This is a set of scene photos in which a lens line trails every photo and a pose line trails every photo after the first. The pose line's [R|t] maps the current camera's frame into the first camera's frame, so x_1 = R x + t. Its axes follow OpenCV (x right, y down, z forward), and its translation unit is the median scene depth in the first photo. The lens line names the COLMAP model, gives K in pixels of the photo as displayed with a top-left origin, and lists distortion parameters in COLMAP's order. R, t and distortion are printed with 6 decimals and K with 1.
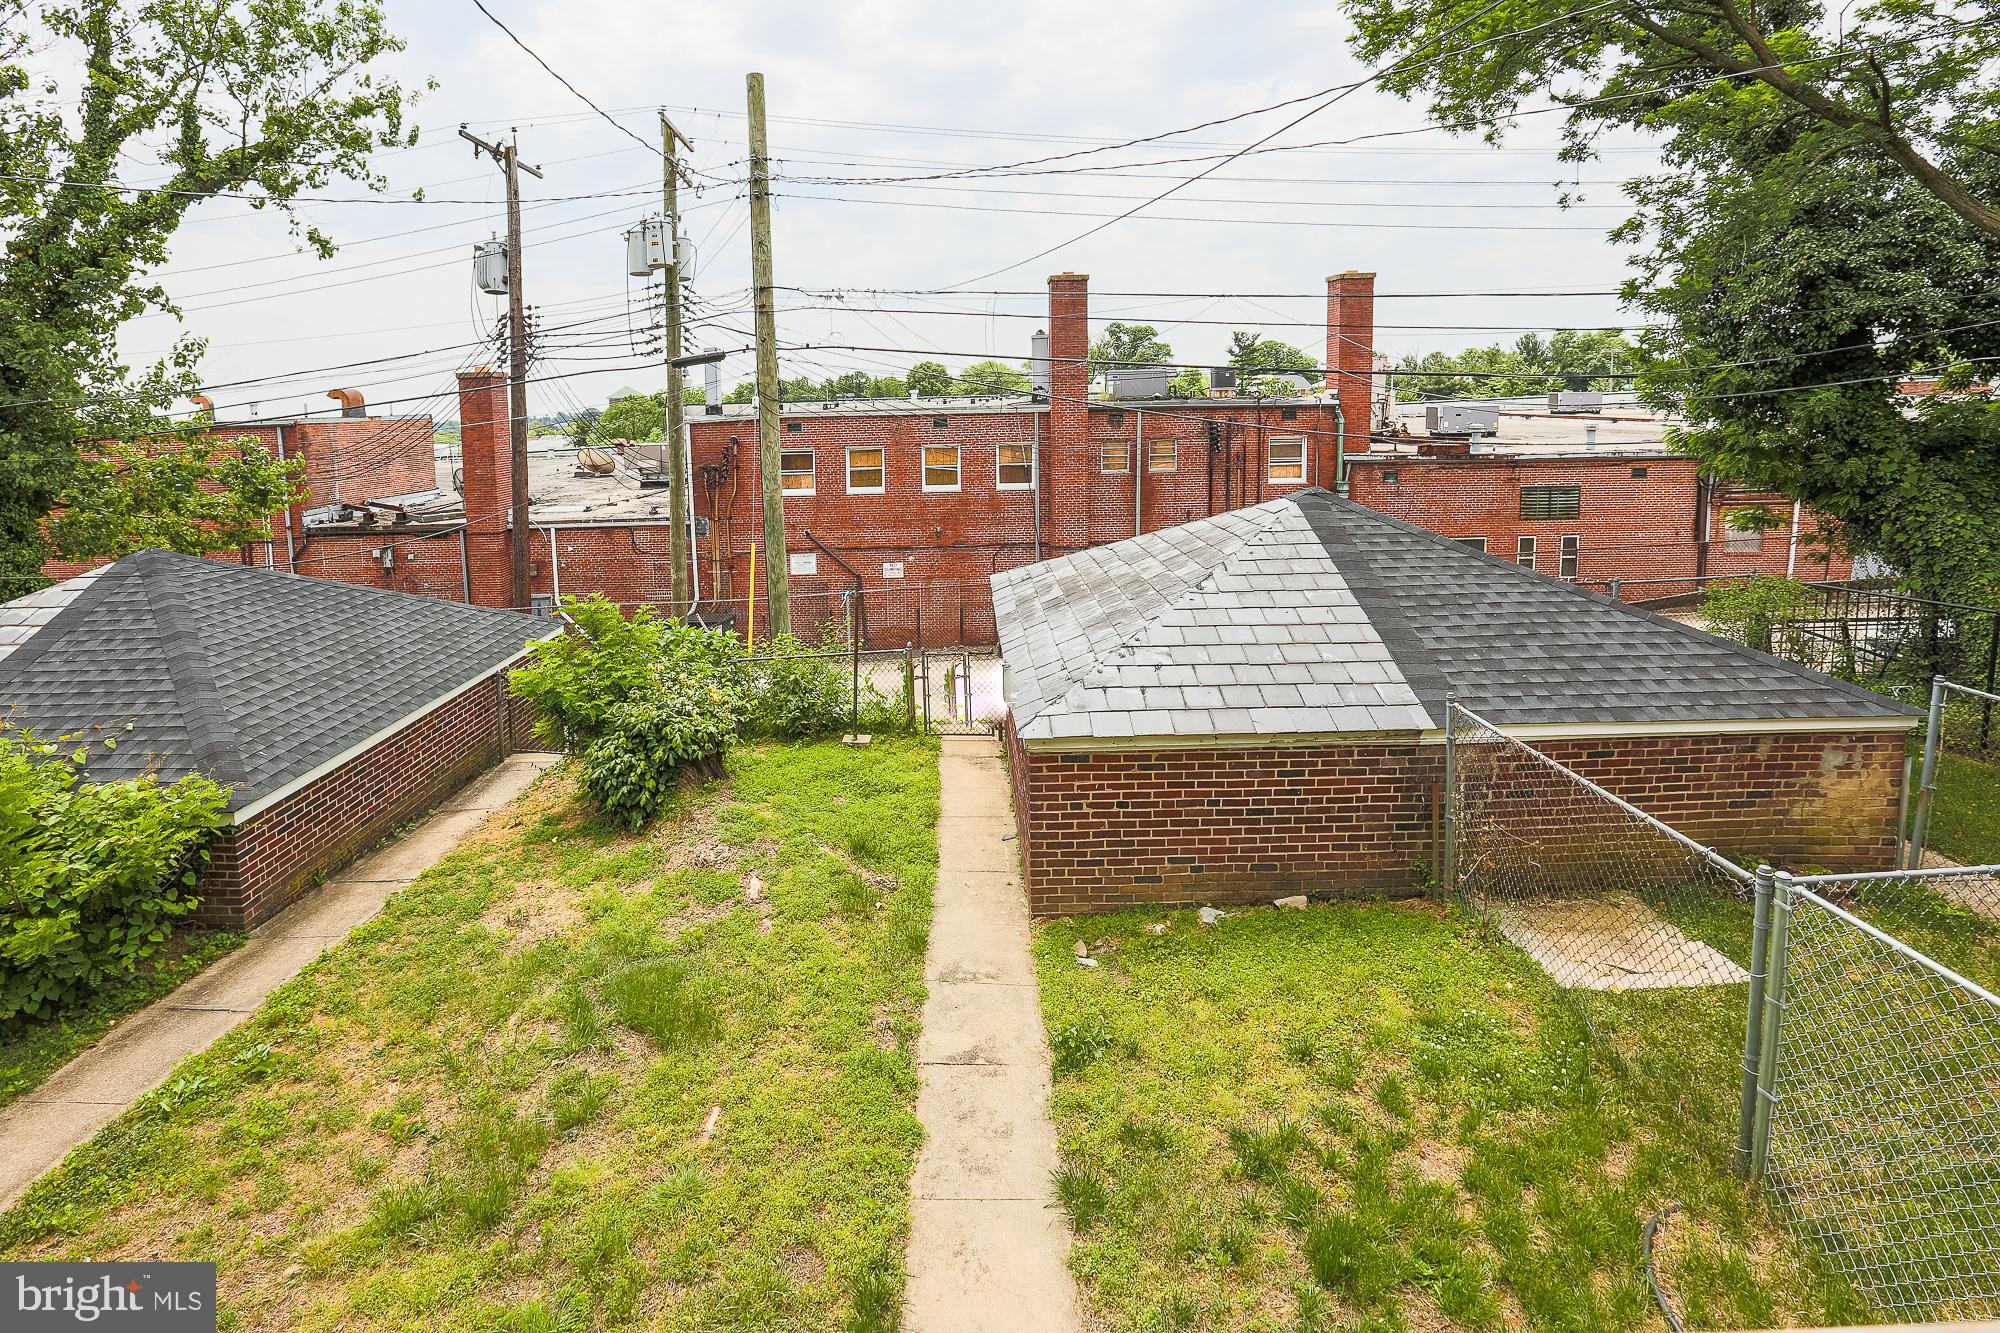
lens RADIAL K [[957.6, 0, 933.8], [0, 957.6, 496.6], [0, 0, 1]] dist [-0.045441, 0.016017]
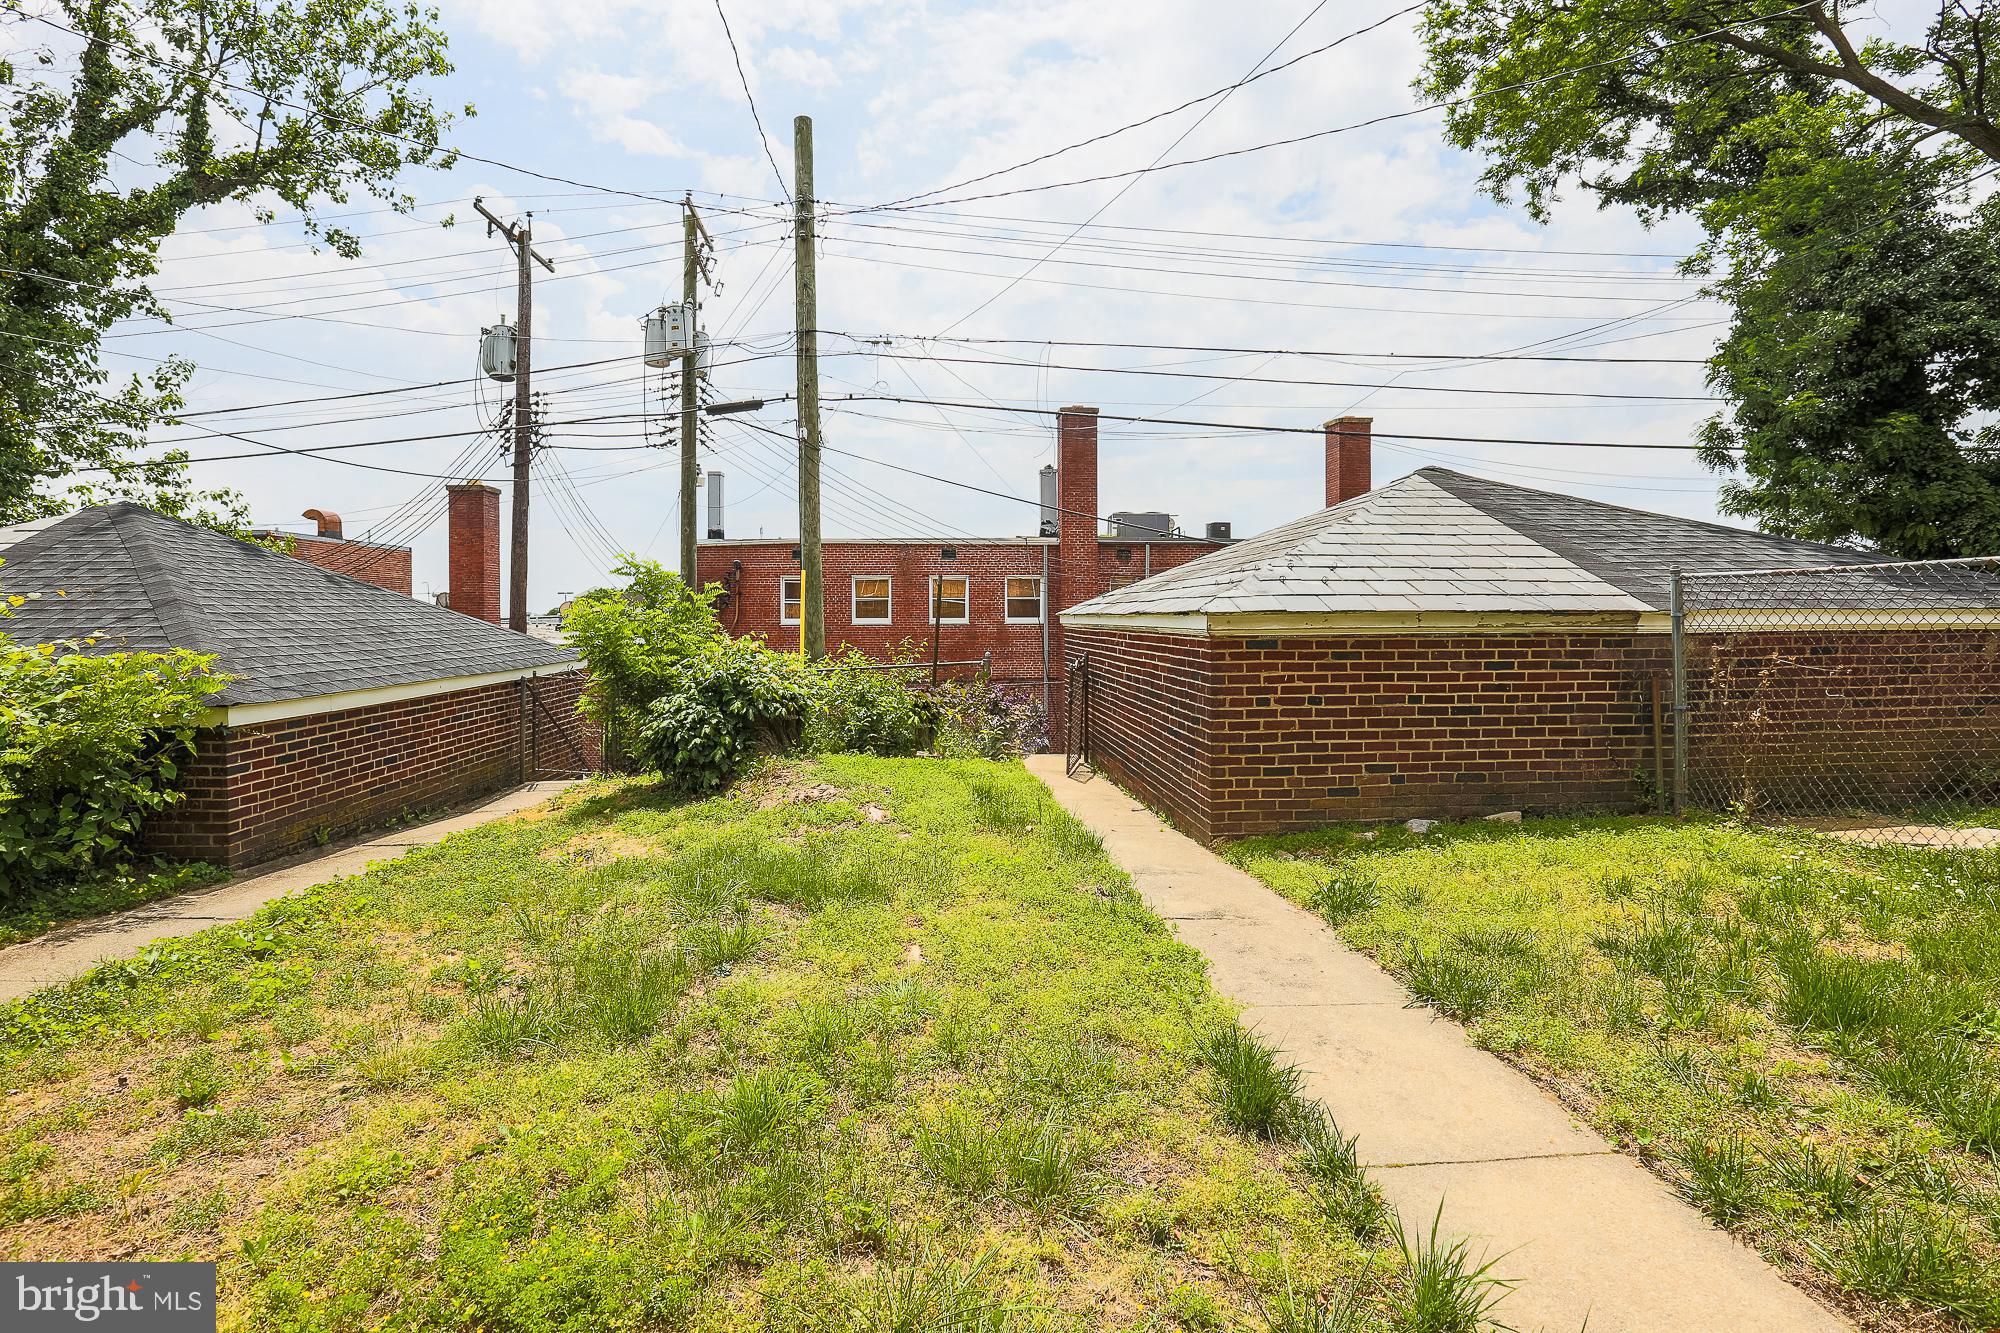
lens RADIAL K [[933.9, 0, 942.7], [0, 933.9, 660.2], [0, 0, 1]] dist [-0.052838, 0.019249]
pose [[0.997930, 0.010862, 0.063390, -0.107856], [-0.005657, 0.996639, -0.081725, 0.202541], [-0.064064, 0.081197, 0.994637, 0.105402]]
